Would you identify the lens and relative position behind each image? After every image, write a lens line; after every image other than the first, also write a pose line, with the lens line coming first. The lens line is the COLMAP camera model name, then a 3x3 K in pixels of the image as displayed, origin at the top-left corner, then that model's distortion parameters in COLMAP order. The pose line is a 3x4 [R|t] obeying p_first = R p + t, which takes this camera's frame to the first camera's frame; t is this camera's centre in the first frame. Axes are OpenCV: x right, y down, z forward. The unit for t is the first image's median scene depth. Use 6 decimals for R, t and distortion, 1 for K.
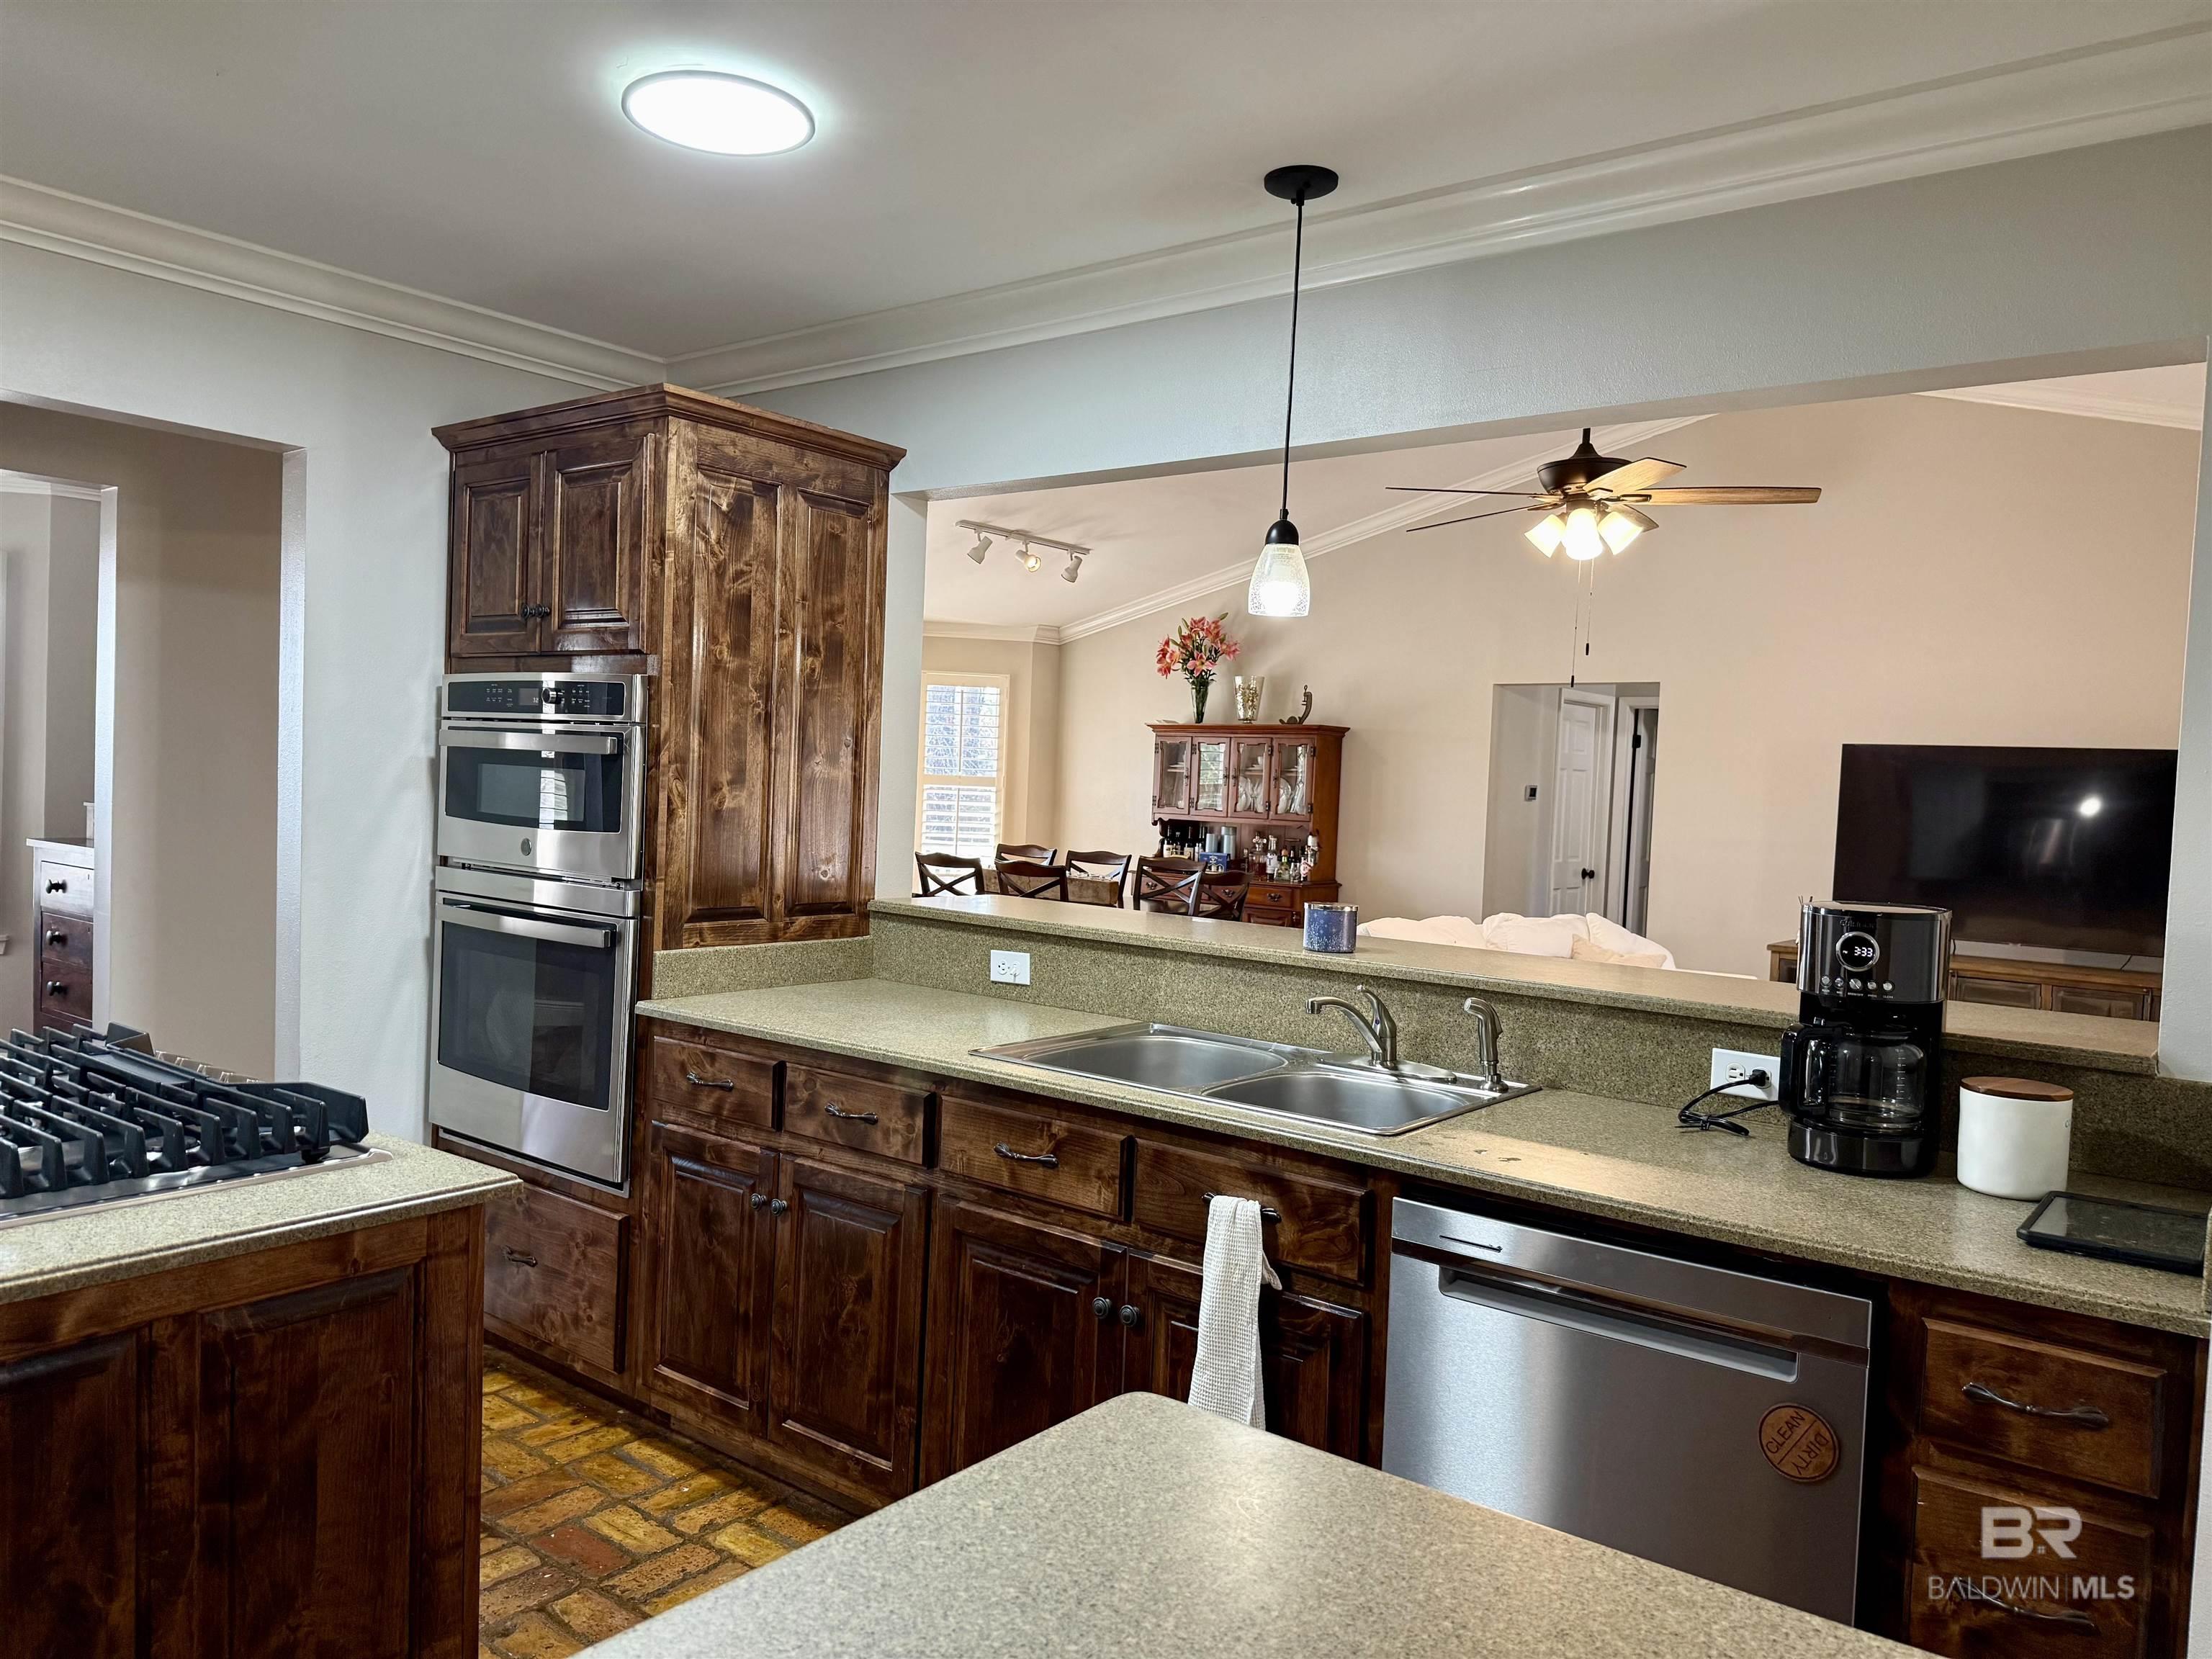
lens RADIAL K [[1585.4, 0, 1096.6], [0, 1585.4, 839.5], [0, 0, 1]] dist [0.146699, -0.289369]
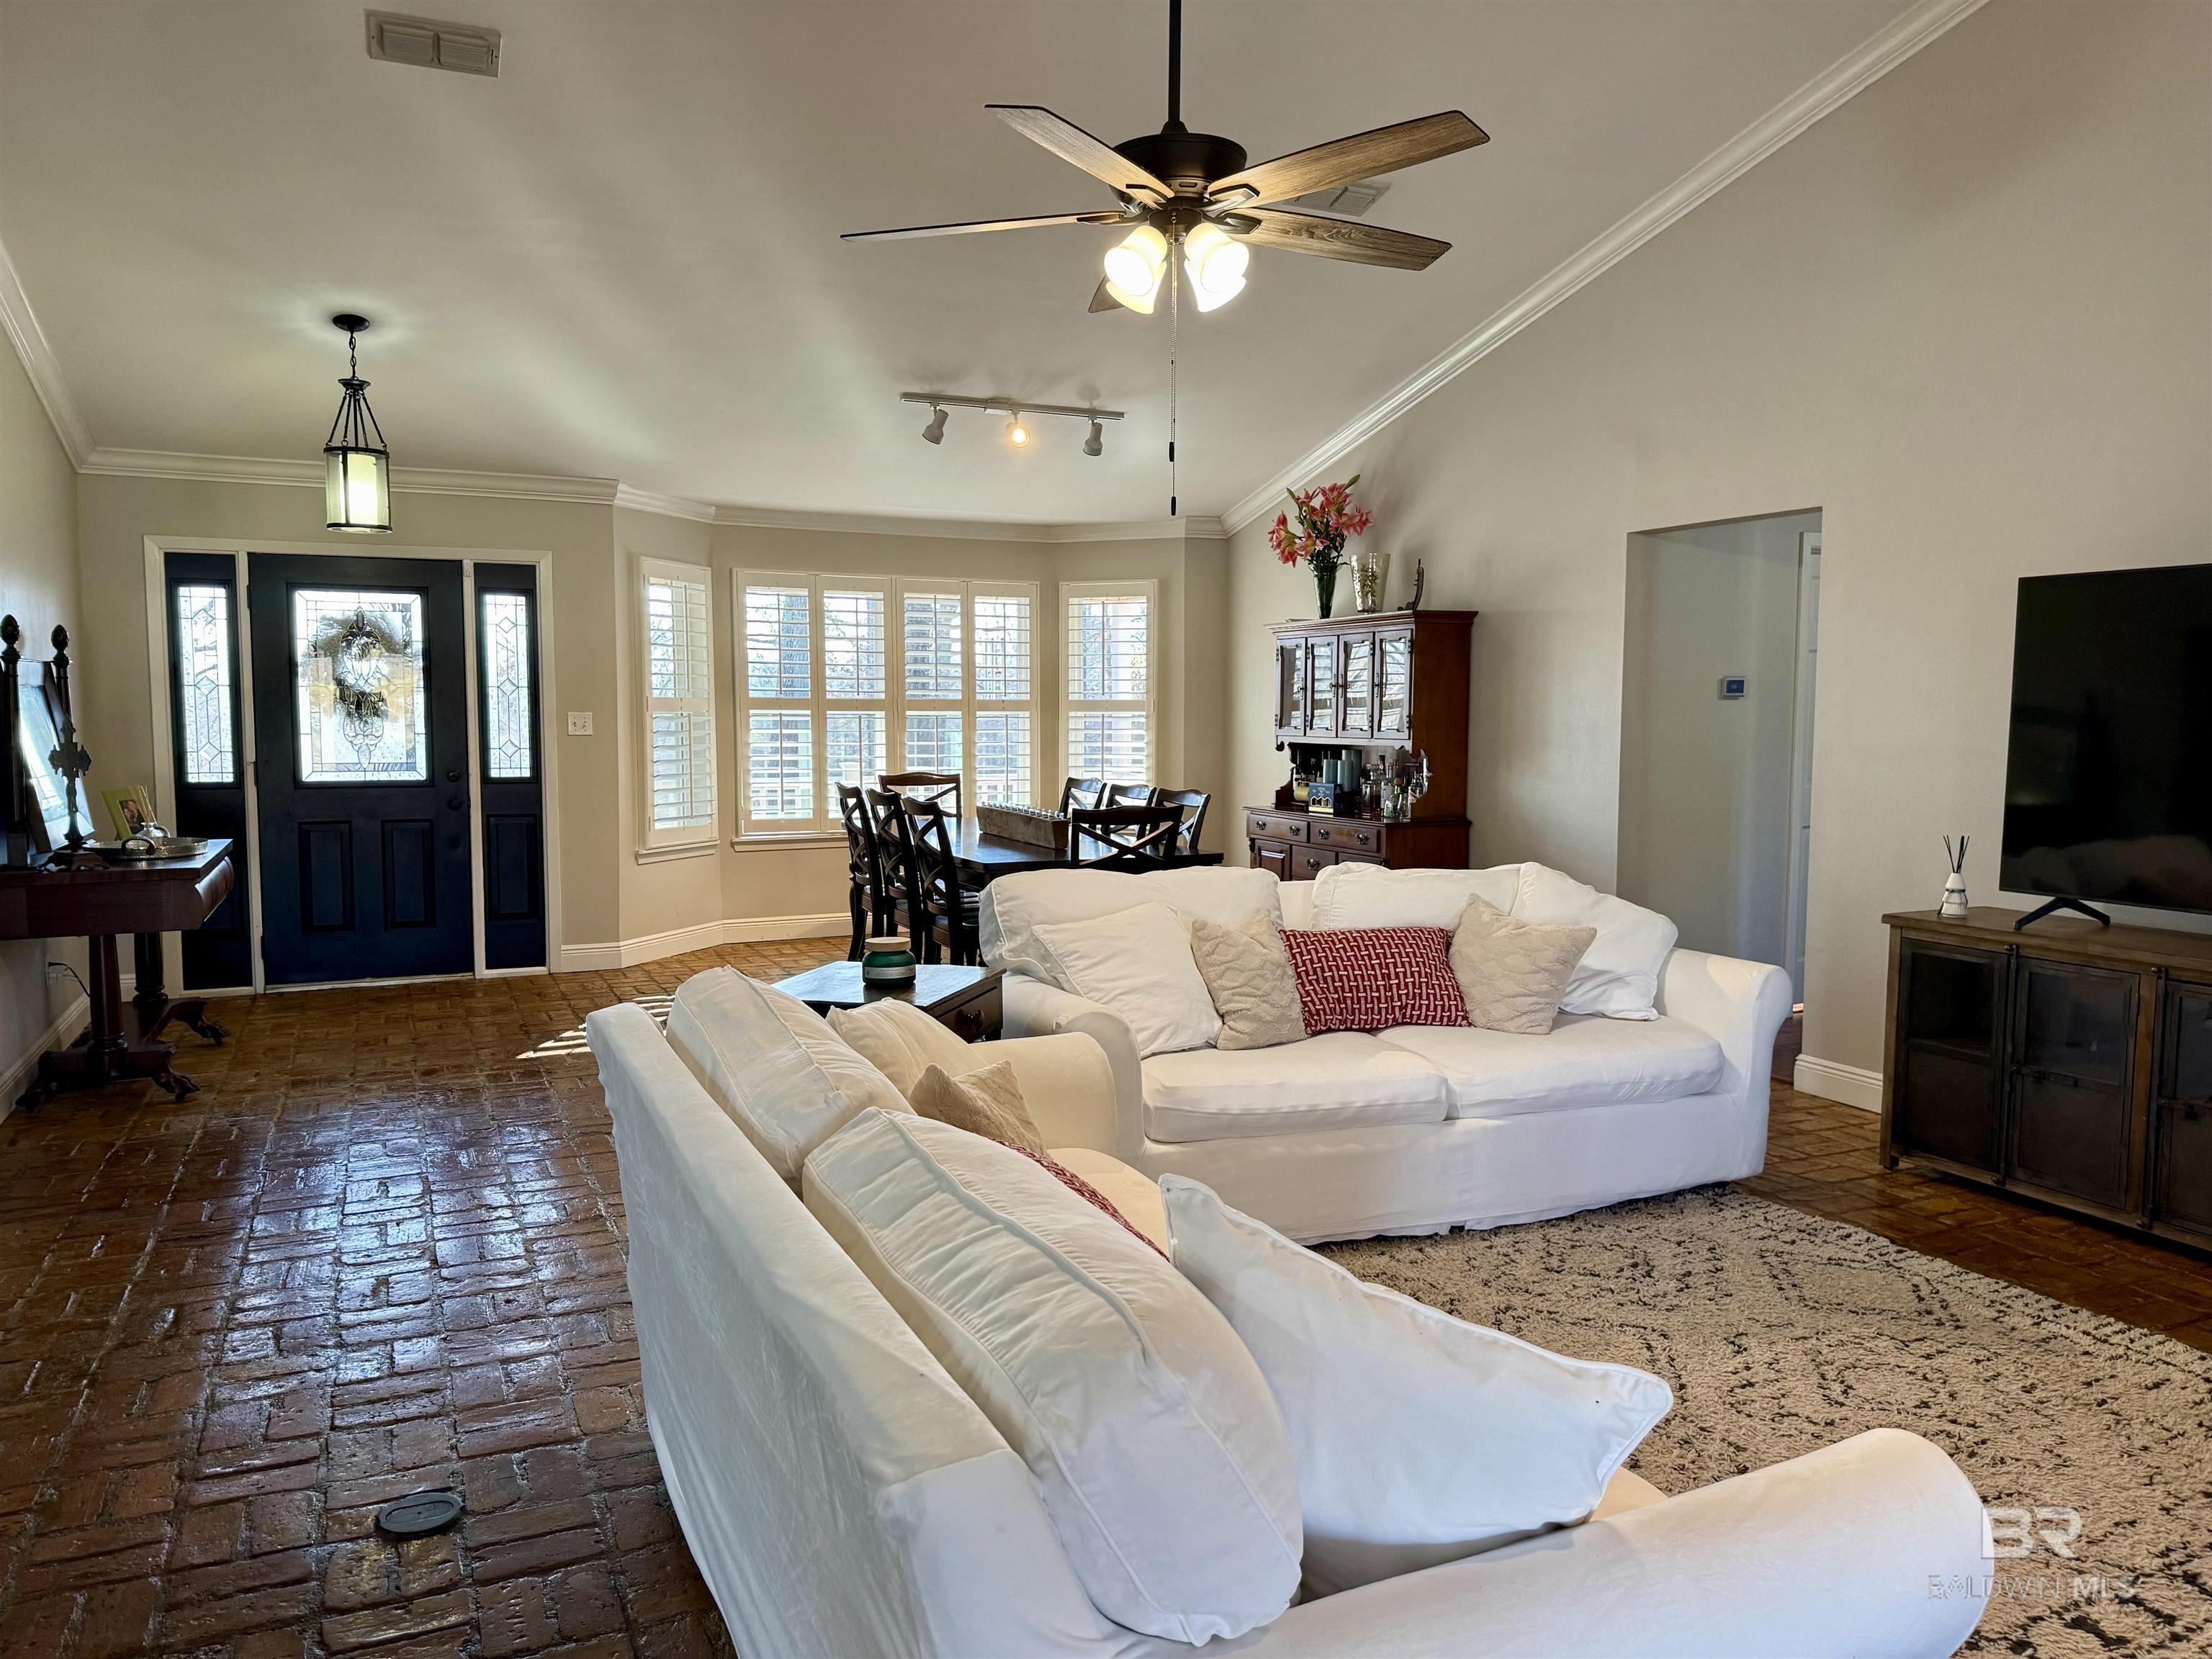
lens RADIAL K [[1585.4, 0, 1096.6], [0, 1585.4, 839.5], [0, 0, 1]] dist [0.146699, -0.289369]
pose [[0.885600, -0.000287, -0.464449, 0.342692], [0.016640, 0.999377, 0.031111, 0.010275], [0.464151, -0.035280, 0.885053, 0.243309]]
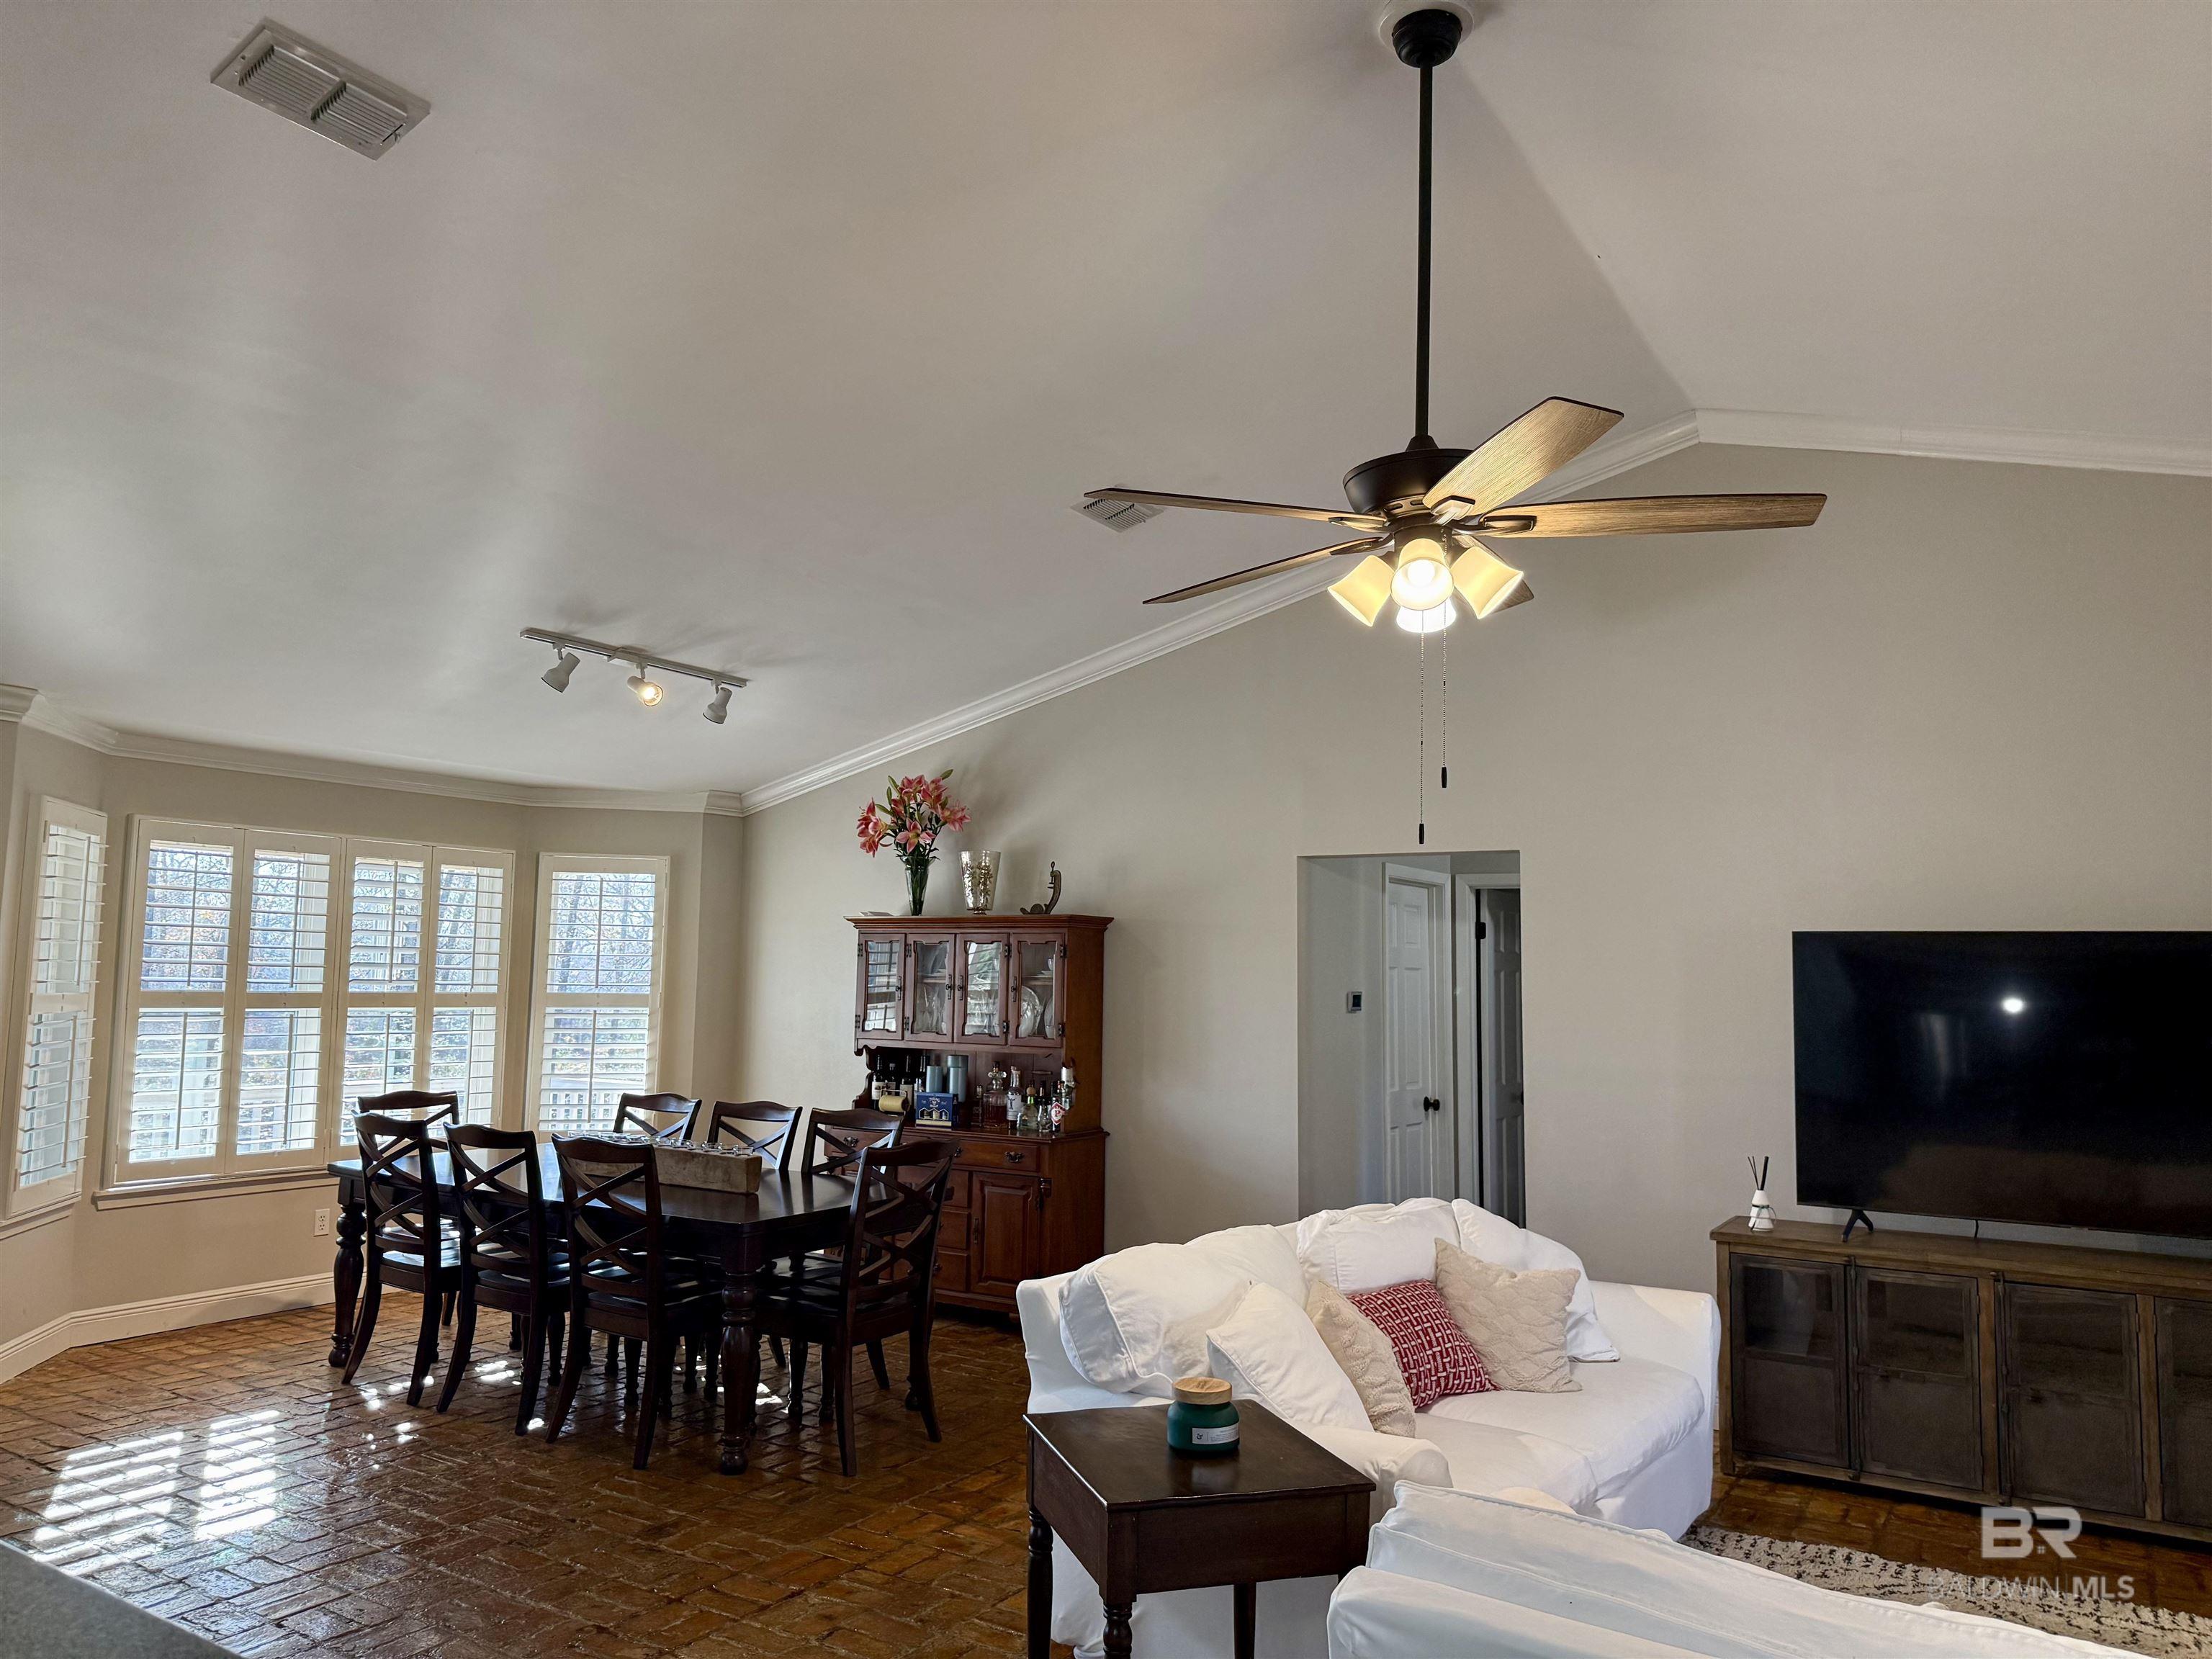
lens RADIAL K [[1570.2, 0, 1073.4], [0, 1570.2, 843.4], [0, 0, 1]] dist [0.064696, -0.085803]
pose [[0.995432, -0.014528, 0.094362, 0.070686], [0.025602, 0.992775, -0.117226, -0.019129], [-0.091978, 0.119106, 0.988612, 0.269038]]
